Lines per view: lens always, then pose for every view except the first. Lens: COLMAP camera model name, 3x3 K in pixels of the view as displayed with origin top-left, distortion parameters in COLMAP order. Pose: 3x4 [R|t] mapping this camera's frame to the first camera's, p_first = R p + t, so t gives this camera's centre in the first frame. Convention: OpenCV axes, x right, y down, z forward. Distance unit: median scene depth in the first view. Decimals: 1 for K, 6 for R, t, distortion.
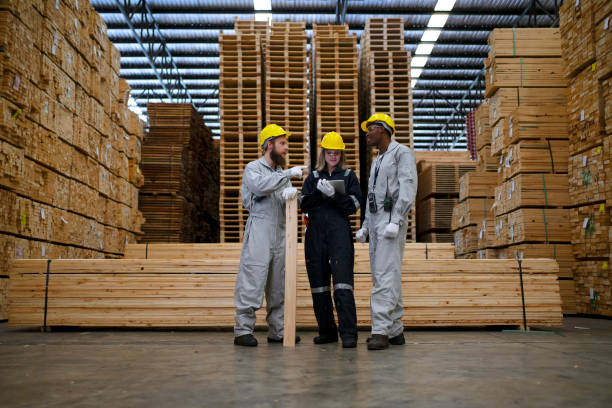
lens RADIAL K [[654.1, 0, 306.9], [0, 654.1, 204.3], [0, 0, 1]] dist [-0.012441, 0.000000]
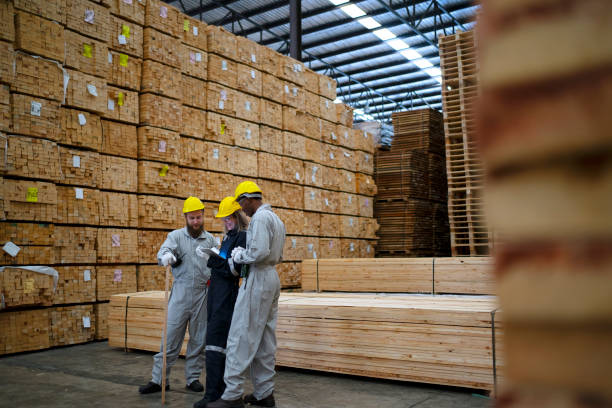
lens RADIAL K [[616.9, 0, 305.7], [0, 616.9, 204.2], [0, 0, 1]] dist [-0.010178, 0.000000]
pose [[0.801924, -0.058813, -0.594524, 0.259064], [0.083140, 0.996445, 0.013570, -0.034926], [0.591613, -0.060311, 0.803963, 0.099606]]
